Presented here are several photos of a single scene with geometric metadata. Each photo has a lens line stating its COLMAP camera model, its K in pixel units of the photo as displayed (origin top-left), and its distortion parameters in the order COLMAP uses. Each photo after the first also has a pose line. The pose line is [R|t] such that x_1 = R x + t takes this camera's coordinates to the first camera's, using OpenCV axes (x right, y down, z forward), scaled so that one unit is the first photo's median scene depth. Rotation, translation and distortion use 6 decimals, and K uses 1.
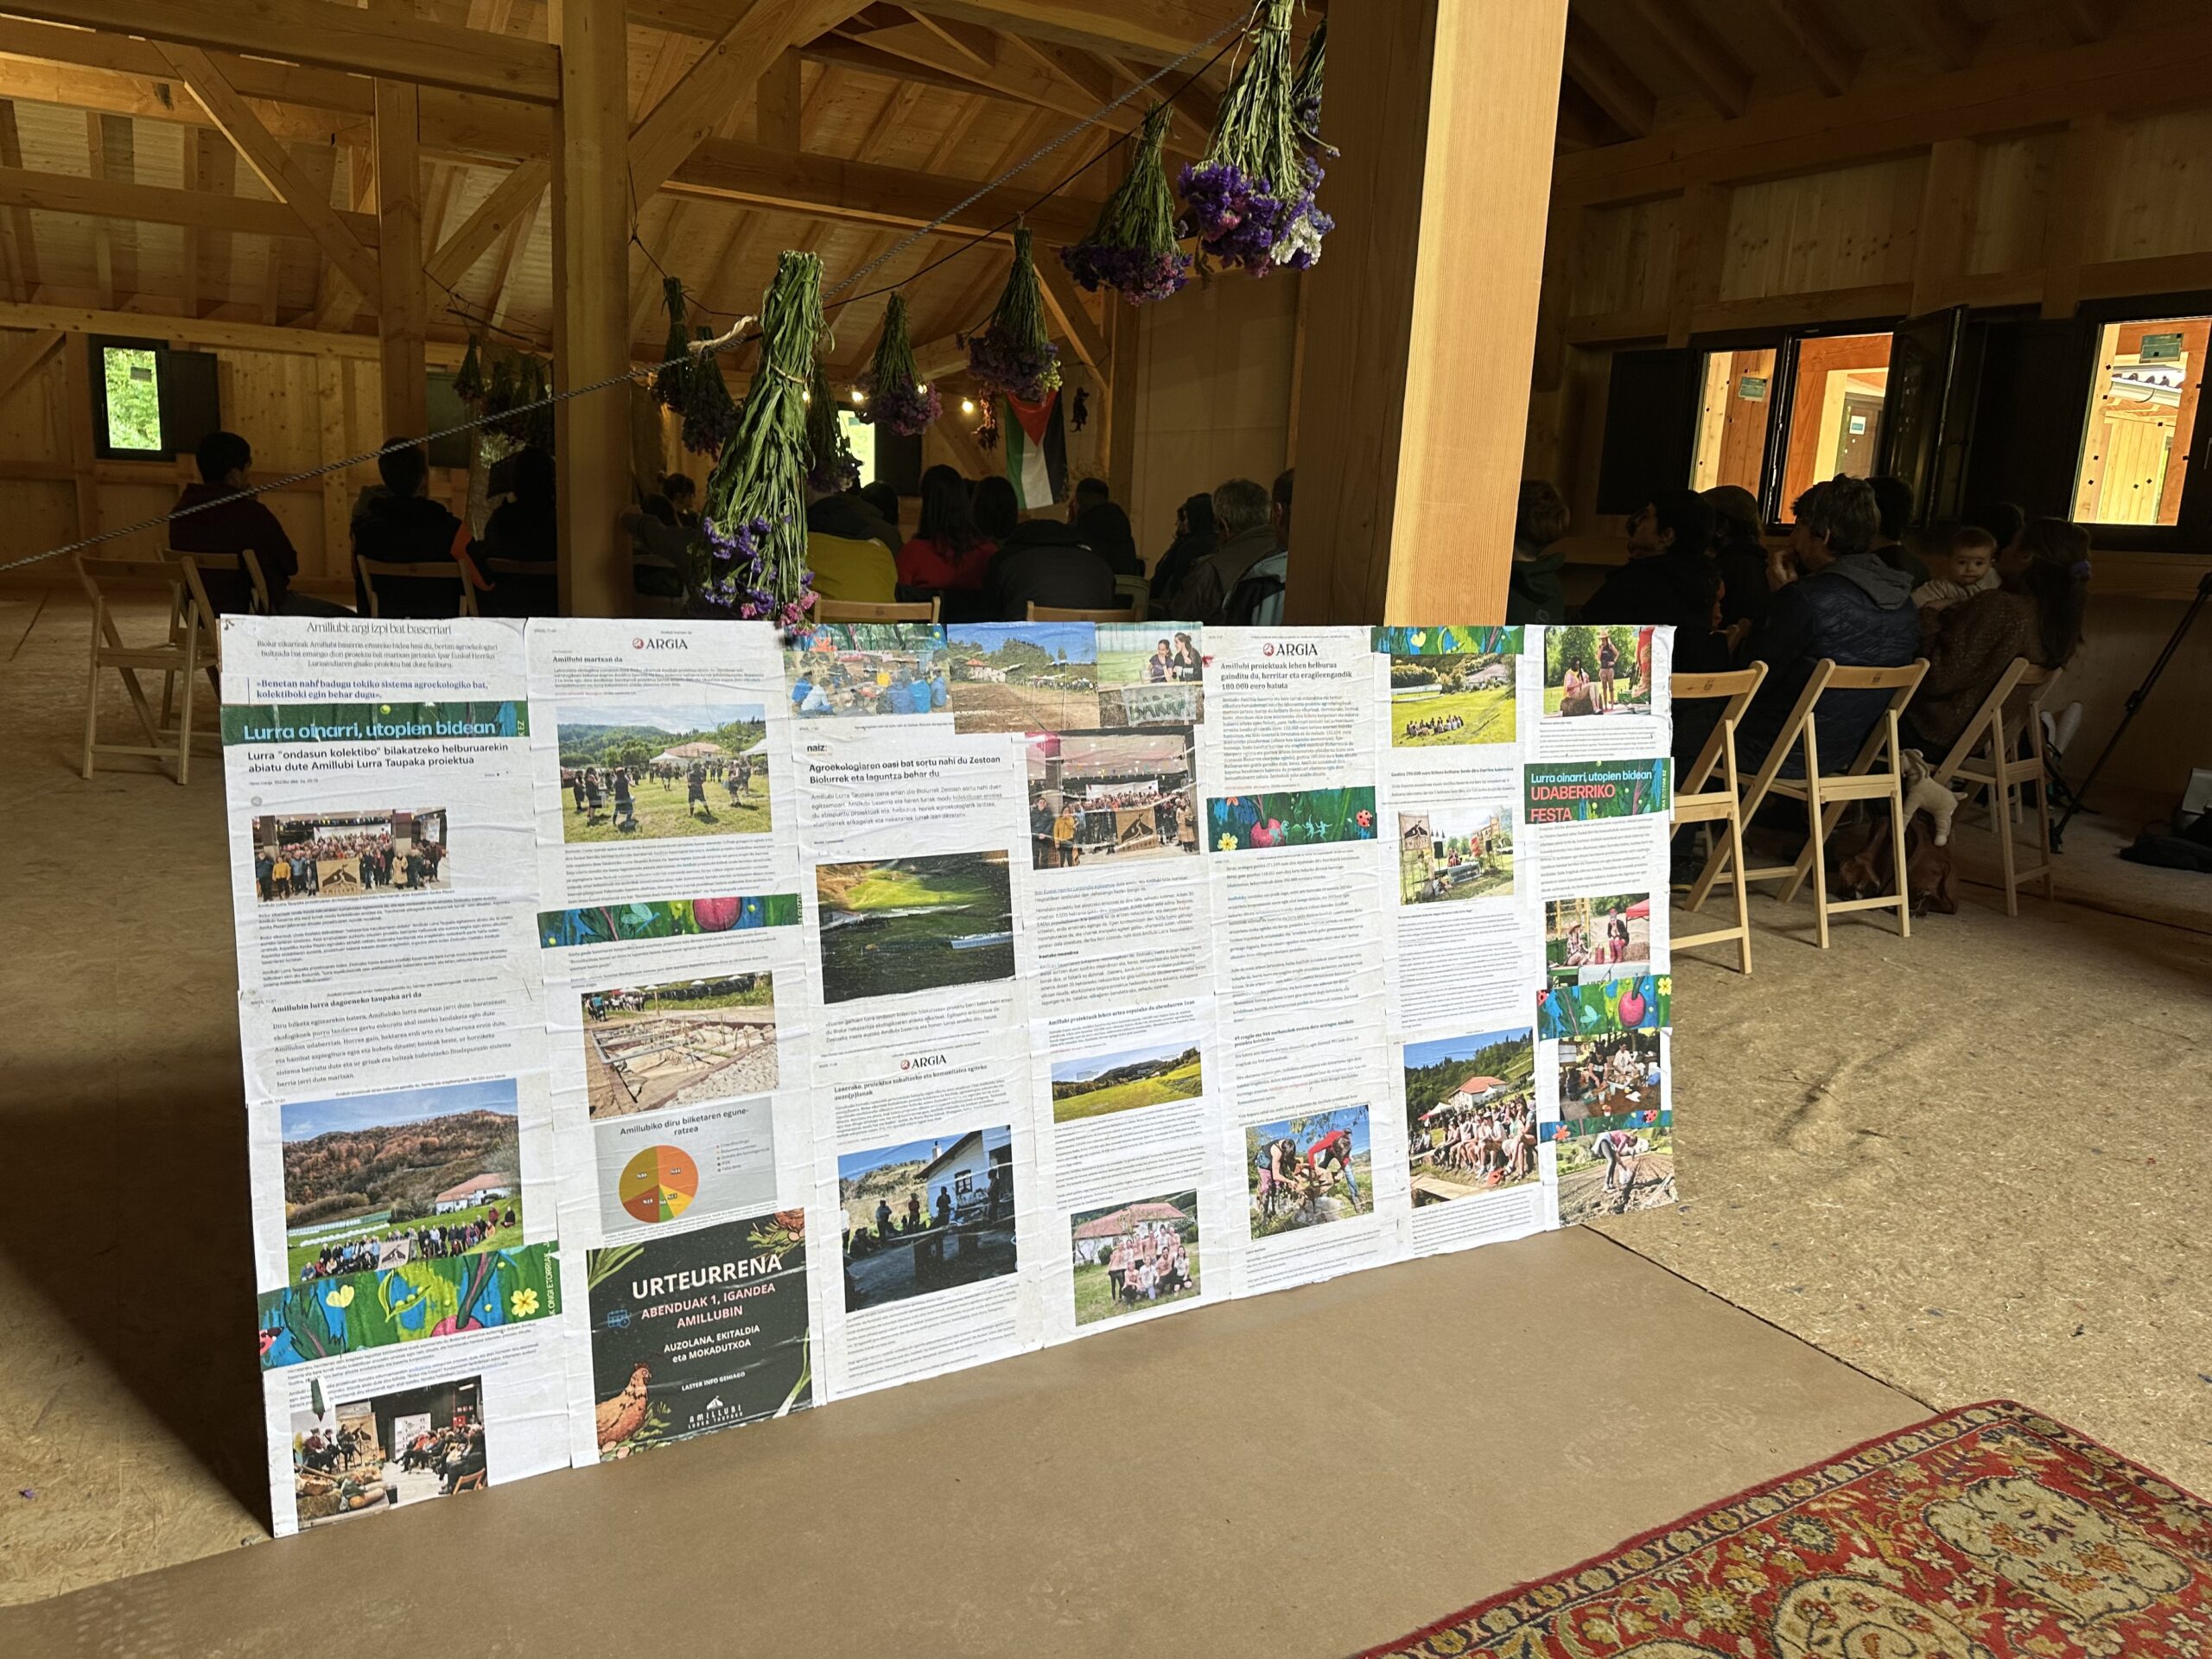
lens RADIAL K [[1564.3, 0, 1127.4], [0, 1564.3, 807.2], [0, 0, 1]] dist [0.031666, -0.033808]
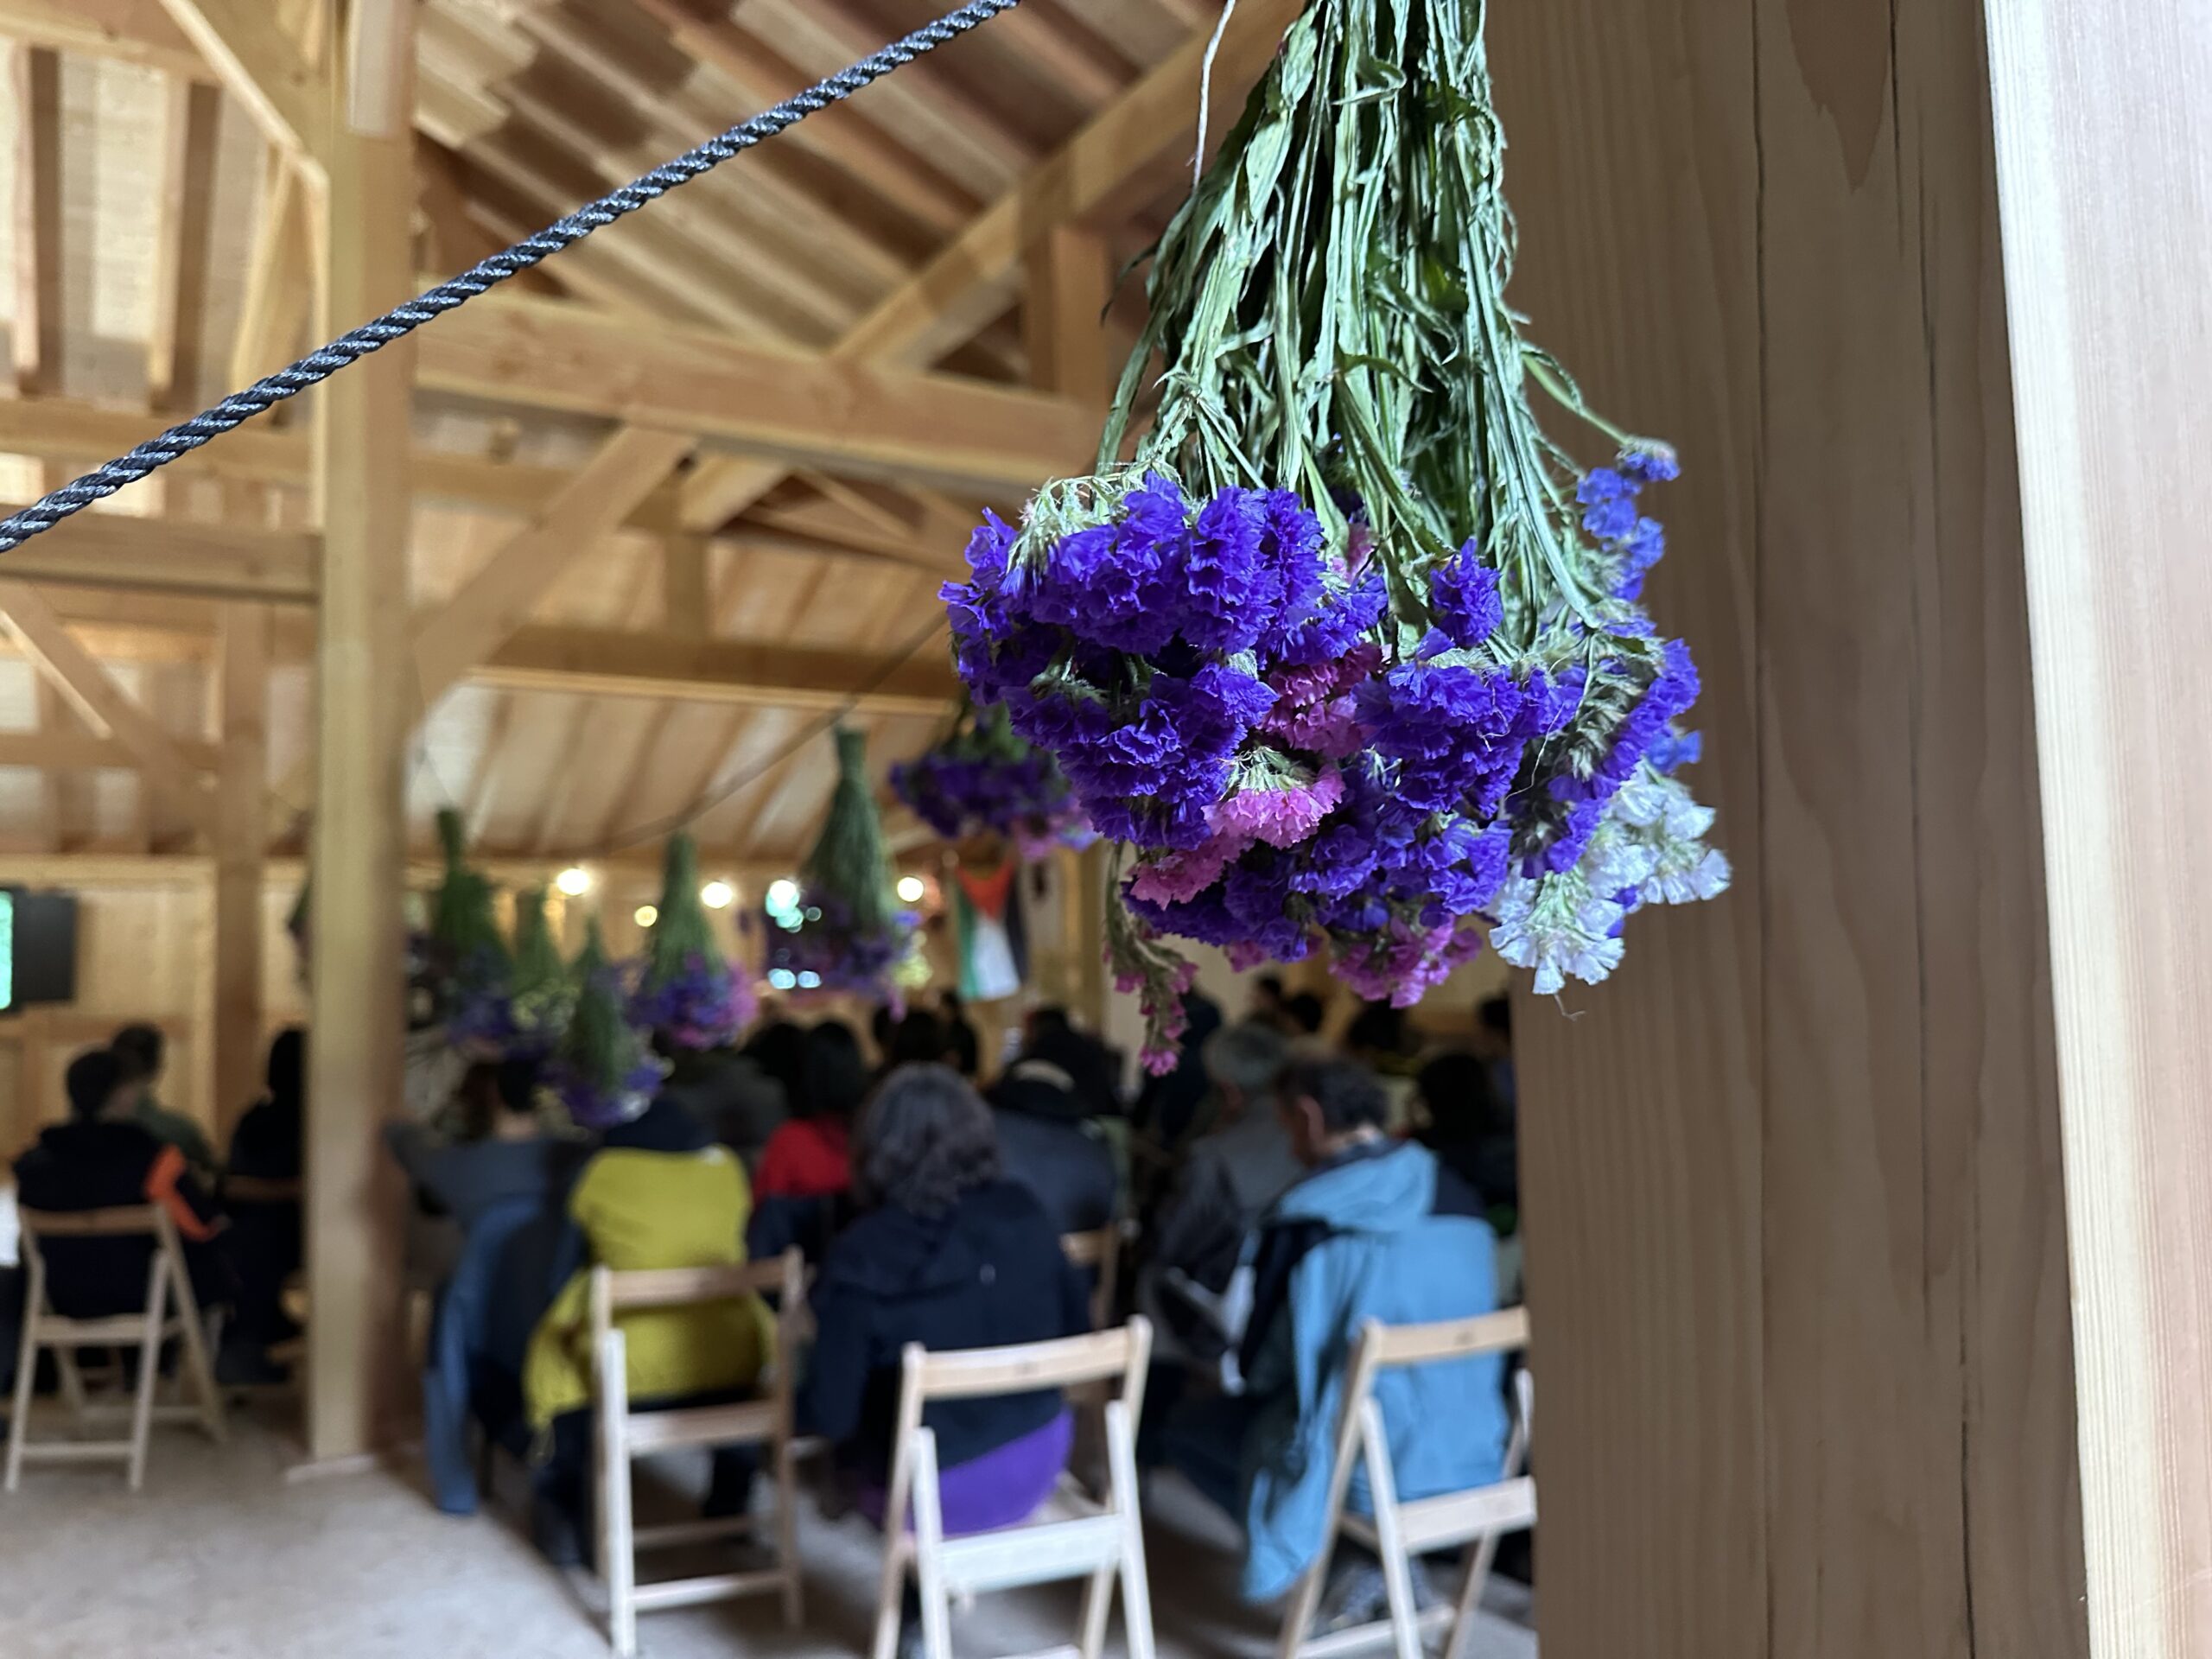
lens RADIAL K [[1564.3, 0, 1100.4], [0, 1564.3, 841.4], [0, 0, 1]] dist [0.031666, -0.033808]
pose [[0.997558, -0.069804, -0.002127, 0.046074], [0.067068, 0.966069, -0.249425, -0.322080], [0.019466, 0.248673, 0.968392, 0.820383]]
